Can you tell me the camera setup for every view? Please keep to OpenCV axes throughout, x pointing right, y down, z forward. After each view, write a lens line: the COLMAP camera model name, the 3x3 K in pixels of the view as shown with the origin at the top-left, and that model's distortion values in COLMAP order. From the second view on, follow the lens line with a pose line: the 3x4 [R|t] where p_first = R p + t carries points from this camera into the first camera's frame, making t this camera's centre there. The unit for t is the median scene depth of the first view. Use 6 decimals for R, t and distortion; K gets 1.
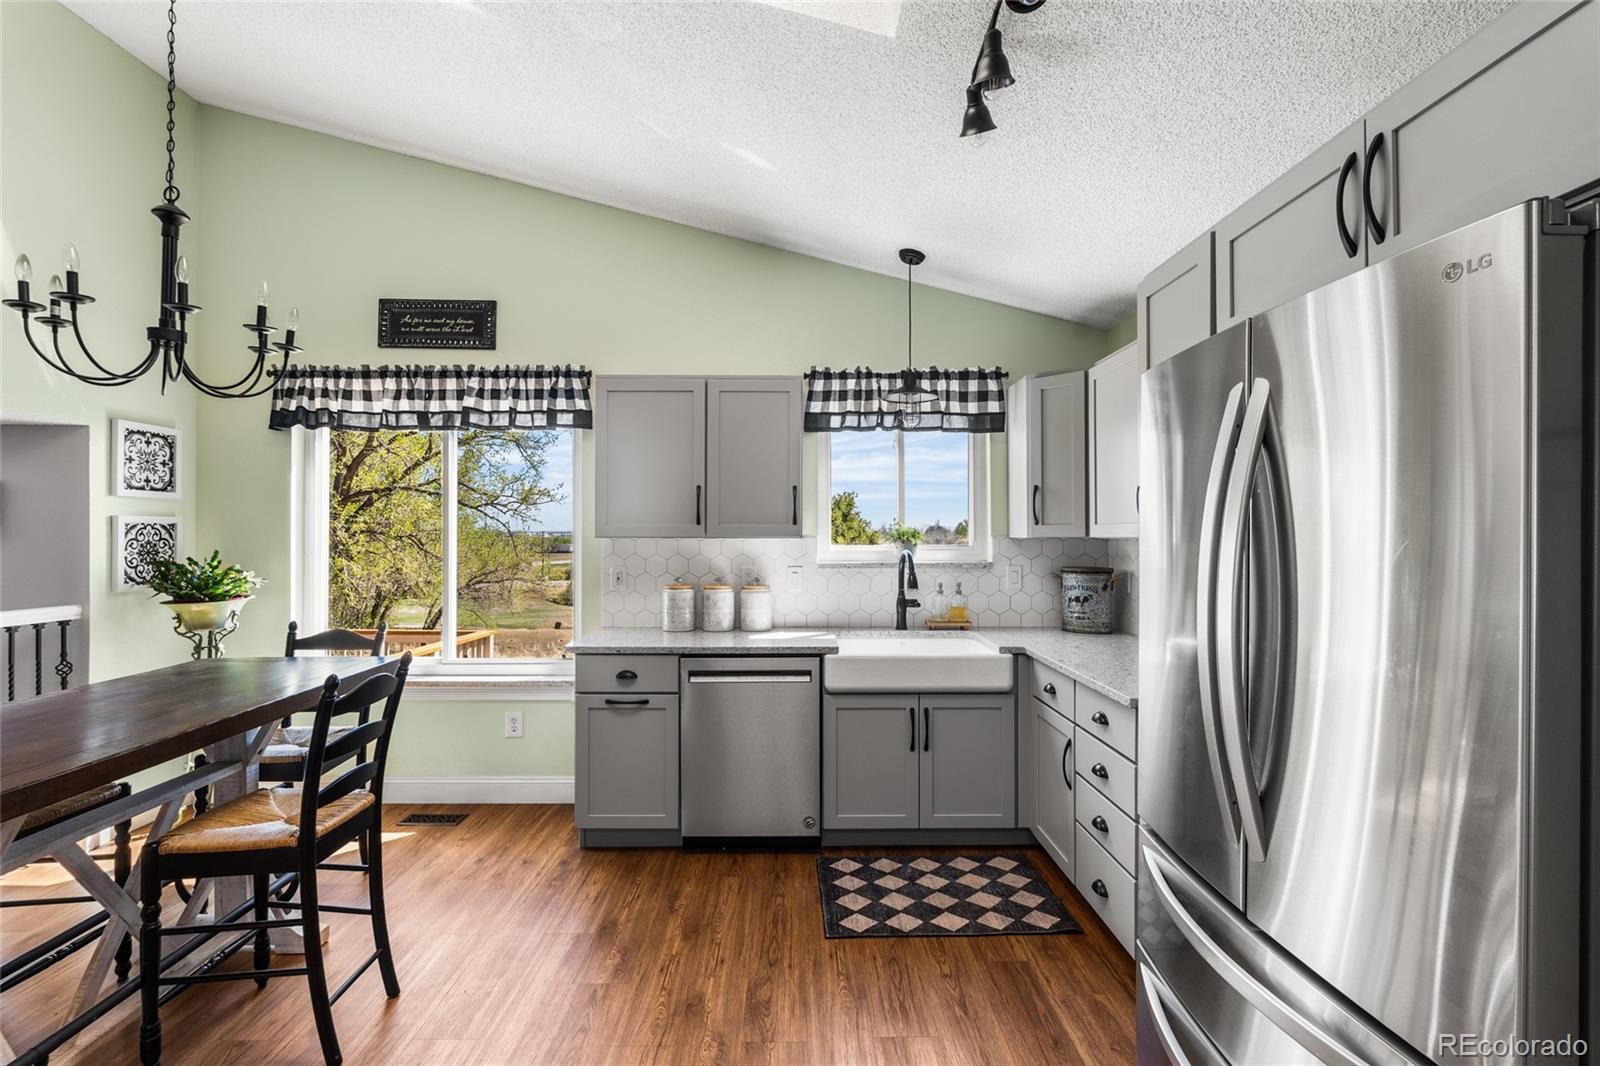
lens RADIAL K [[714.9, 0, 797.7], [0, 714.9, 532.8], [0, 0, 1]] dist [-0.001545, -0.000268]
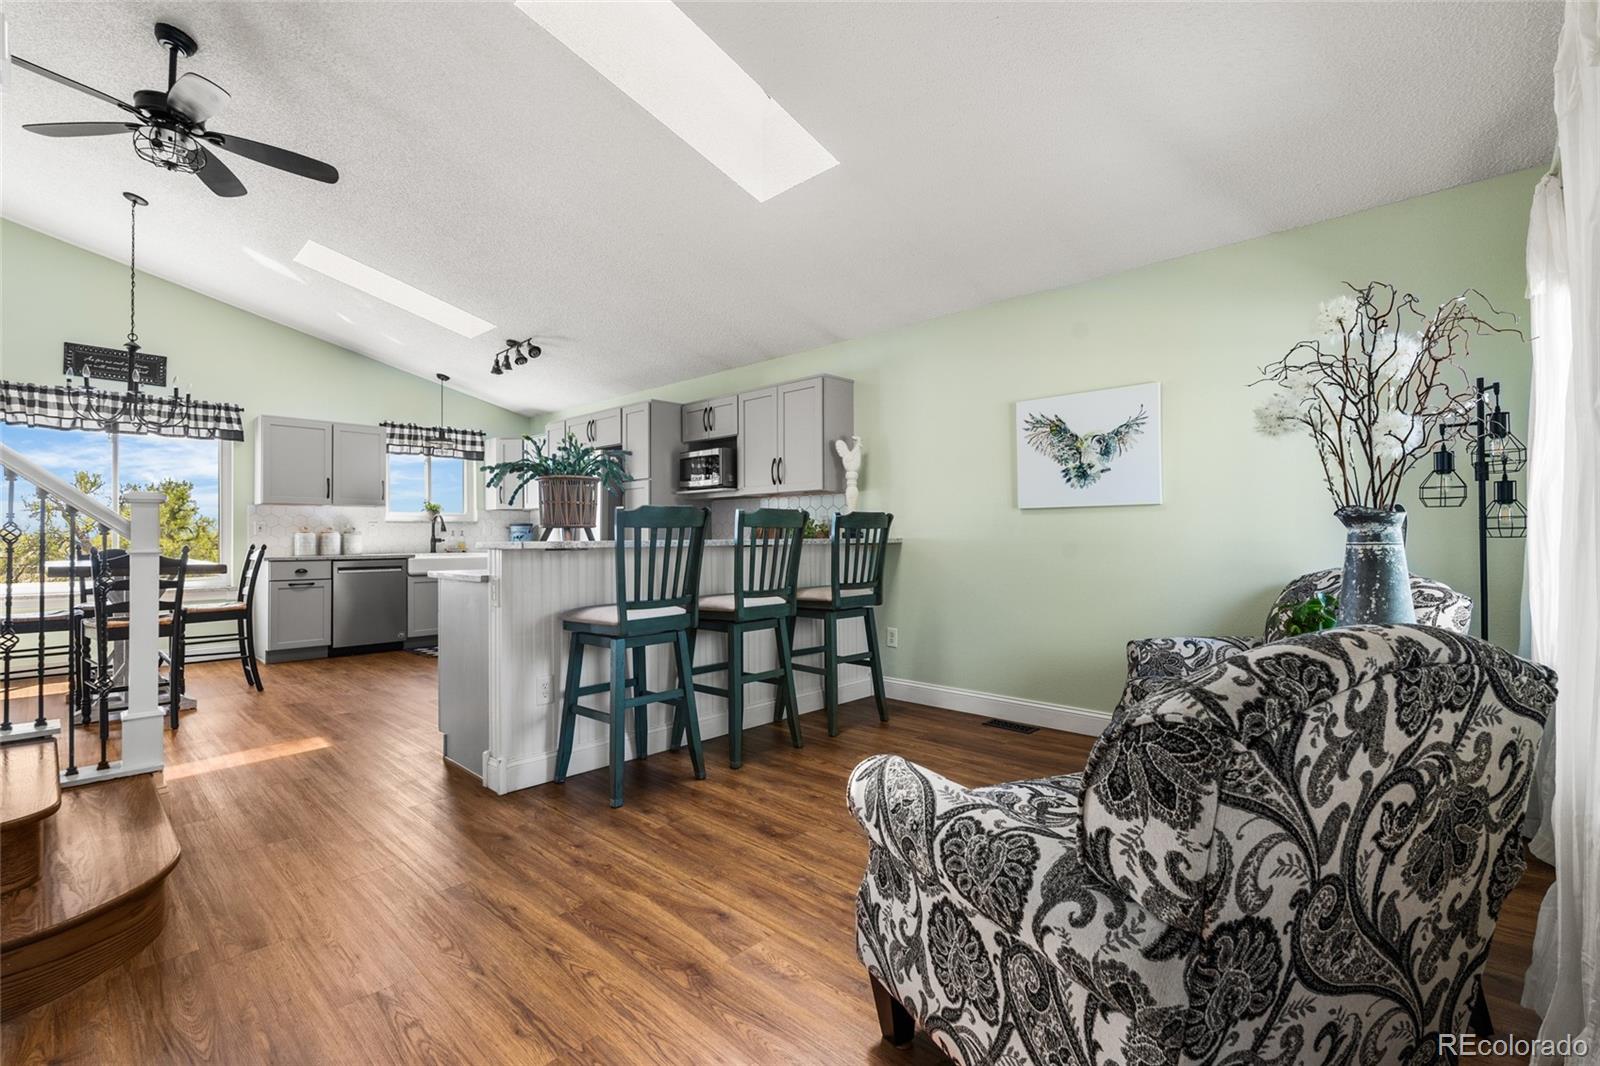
lens RADIAL K [[712.3, 0, 799.0], [0, 712.3, 531.6], [0, 0, 1]] dist [-0.002792, -0.000181]
pose [[0.695167, 0.002066, 0.718846, -0.605734], [0.001681, 0.999988, -0.004500, 0.085781], [-0.718847, 0.004337, 0.695155, -1.201423]]
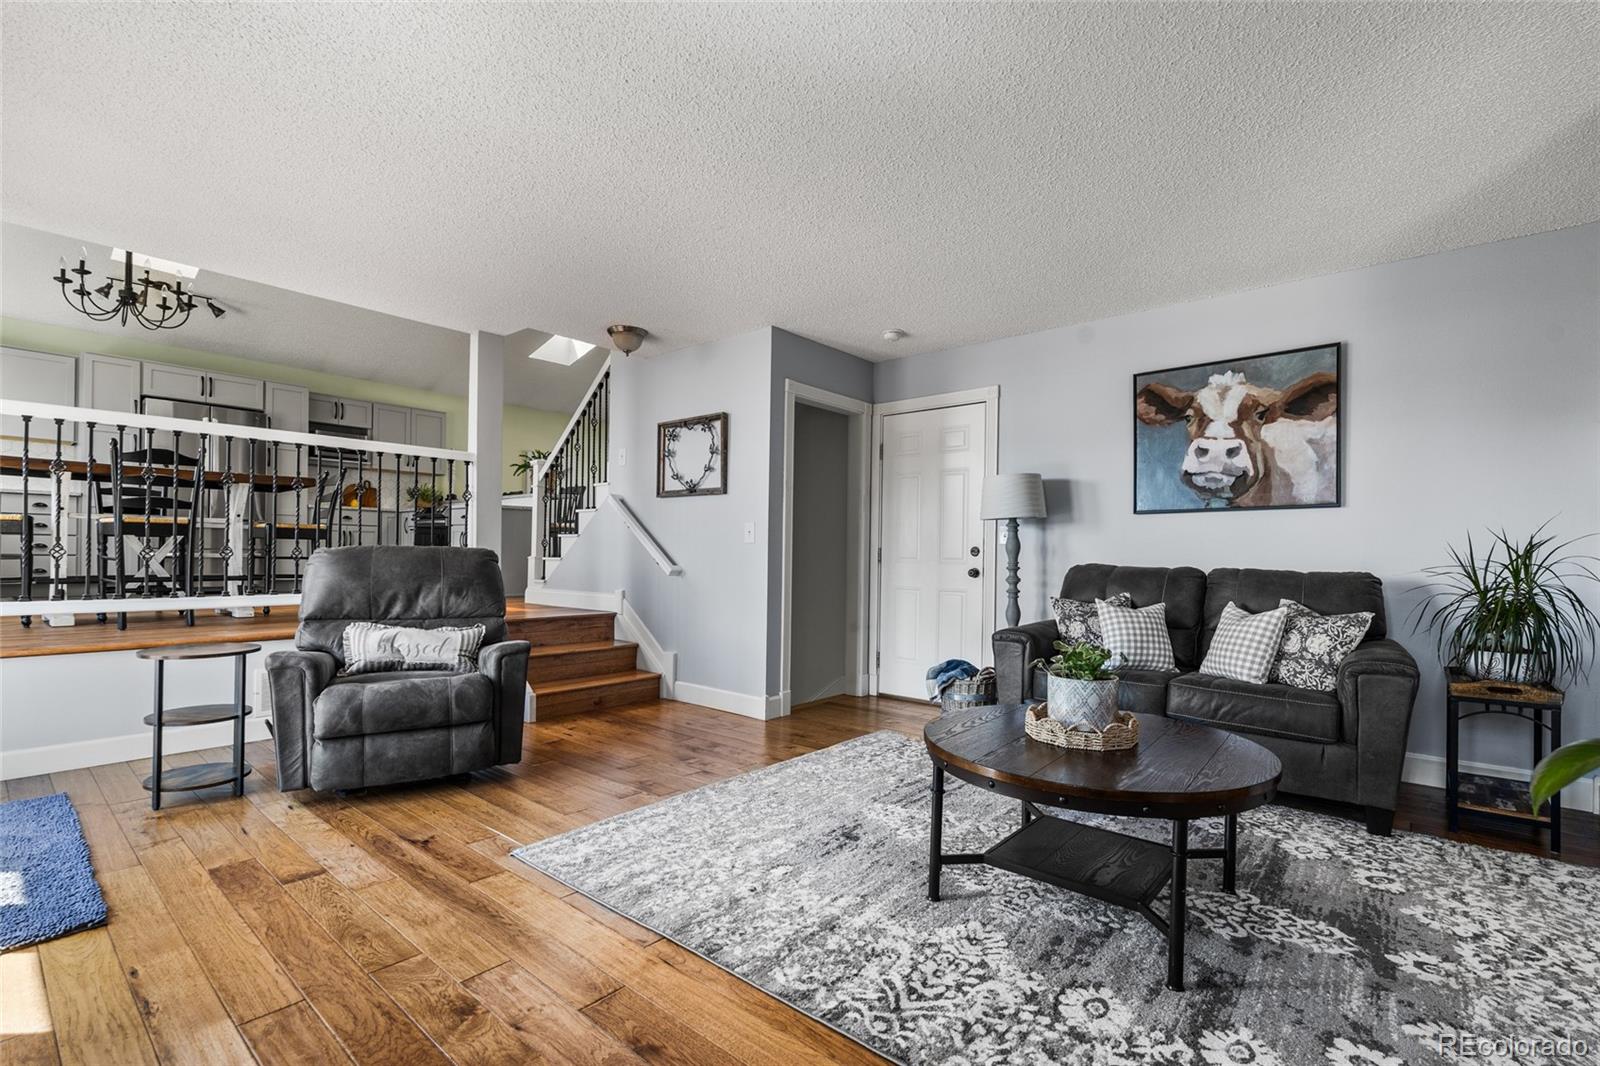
lens RADIAL K [[726.3, 0, 800.8], [0, 726.3, 552.4], [0, 0, 1]] dist [-0.000768, -0.000281]
pose [[-0.755685, -0.008028, 0.654887, -2.189920], [-0.013968, 0.999895, -0.003860, 0.262310], [-0.654787, -0.012064, -0.755717, 0.770493]]
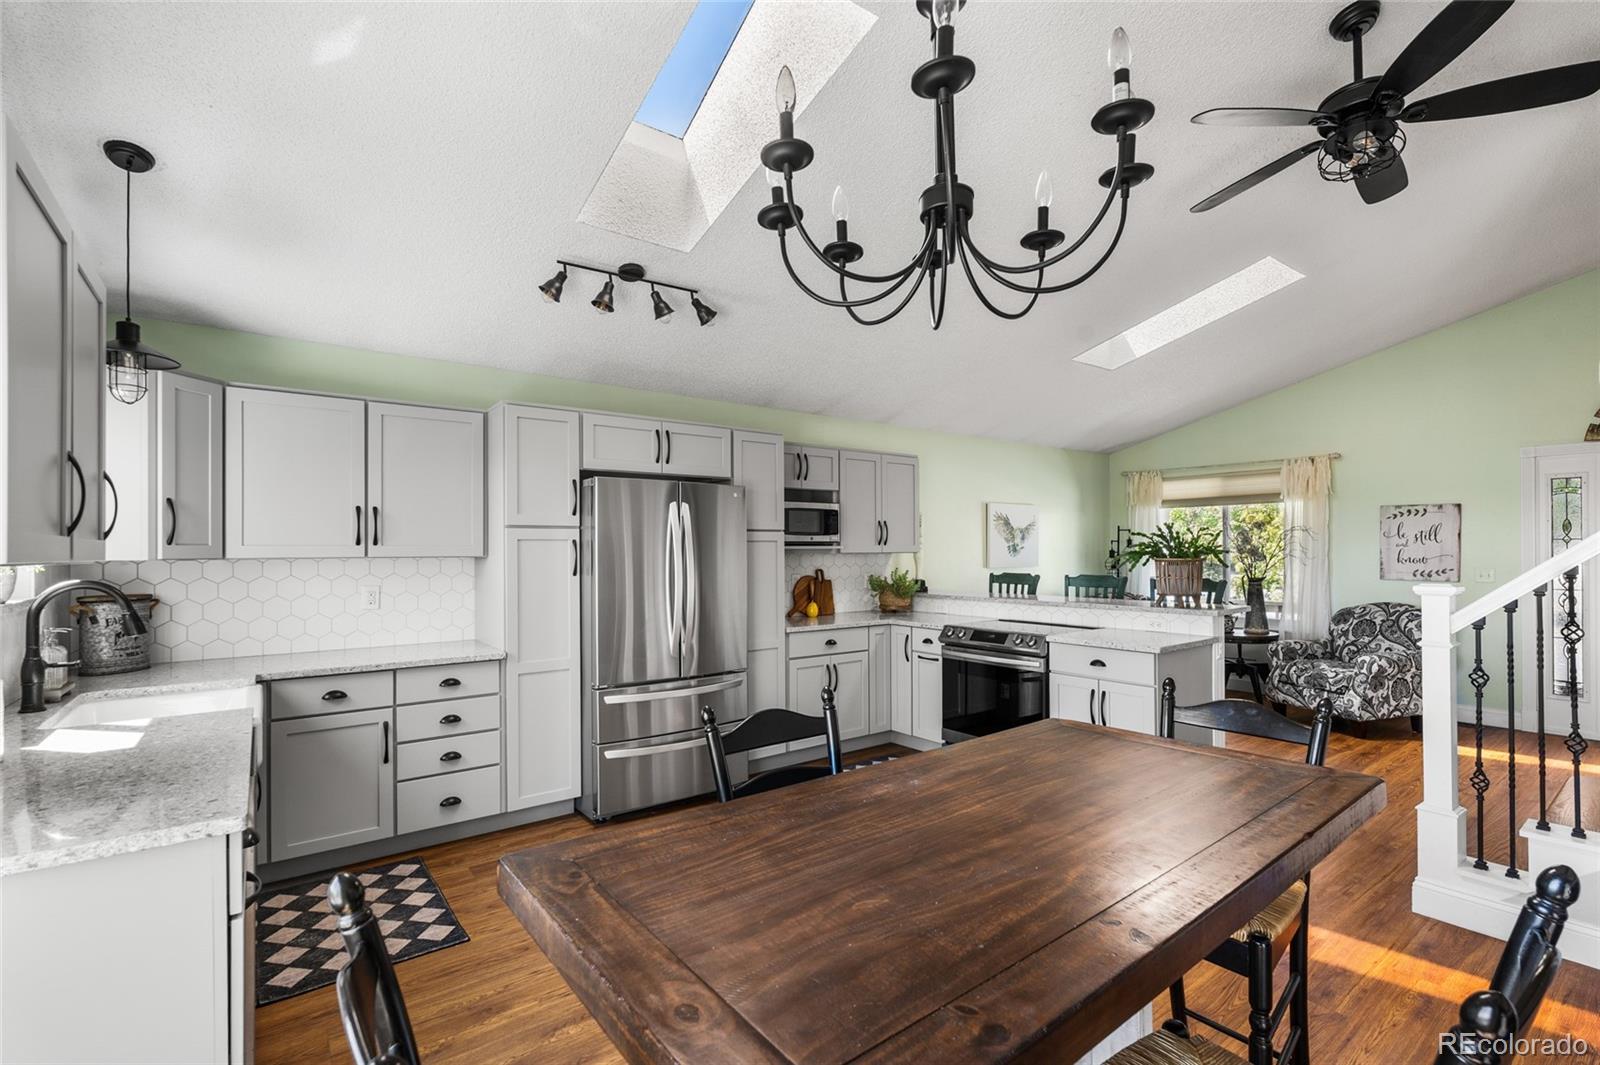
lens RADIAL K [[716.4, 0, 802.1], [0, 716.4, 547.5], [0, 0, 1]] dist [-0.007111, -0.000036]
pose [[-0.596918, 0.008681, 0.802255, -0.750036], [0.004804, 0.999962, -0.007246, 0.002019], [-0.802288, -0.000472, -0.596937, 0.846274]]
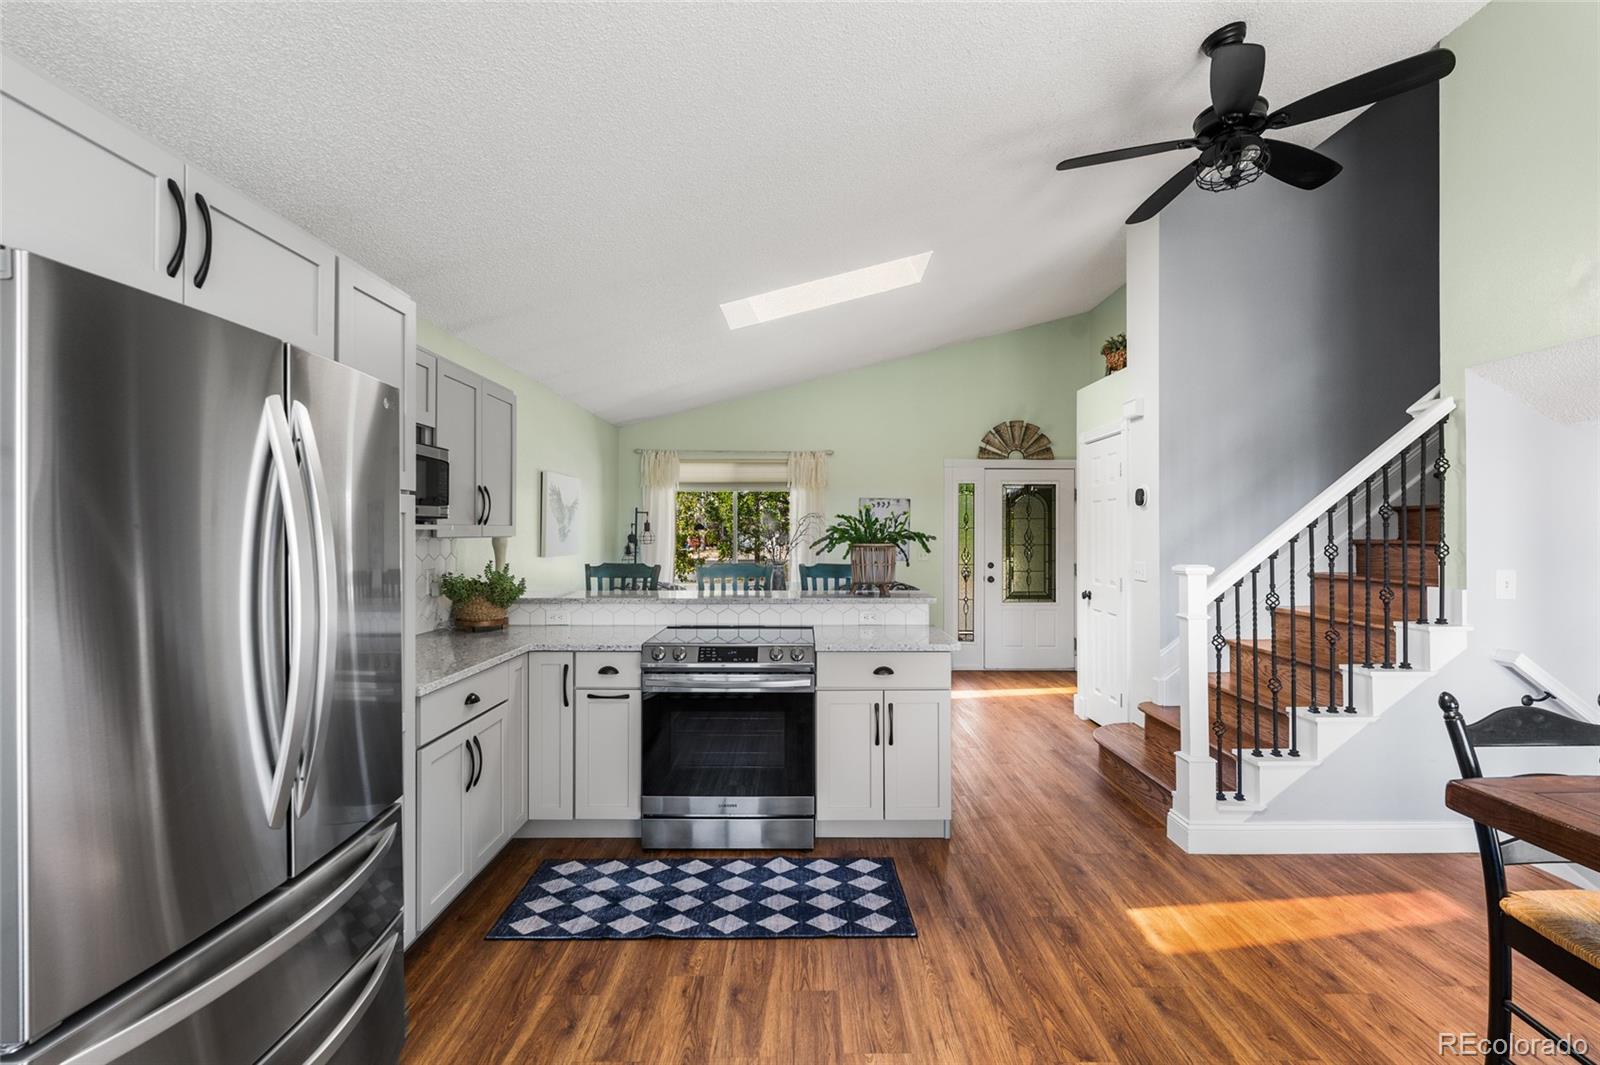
lens RADIAL K [[714.9, 0, 797.7], [0, 714.9, 532.3], [0, 0, 1]] dist [-0.001545, -0.000268]
pose [[-0.999991, 0.000390, 0.004218, -0.053274], [0.000366, 0.999984, -0.005683, 0.001835], [-0.004220, -0.005681, -0.999975, 0.744294]]
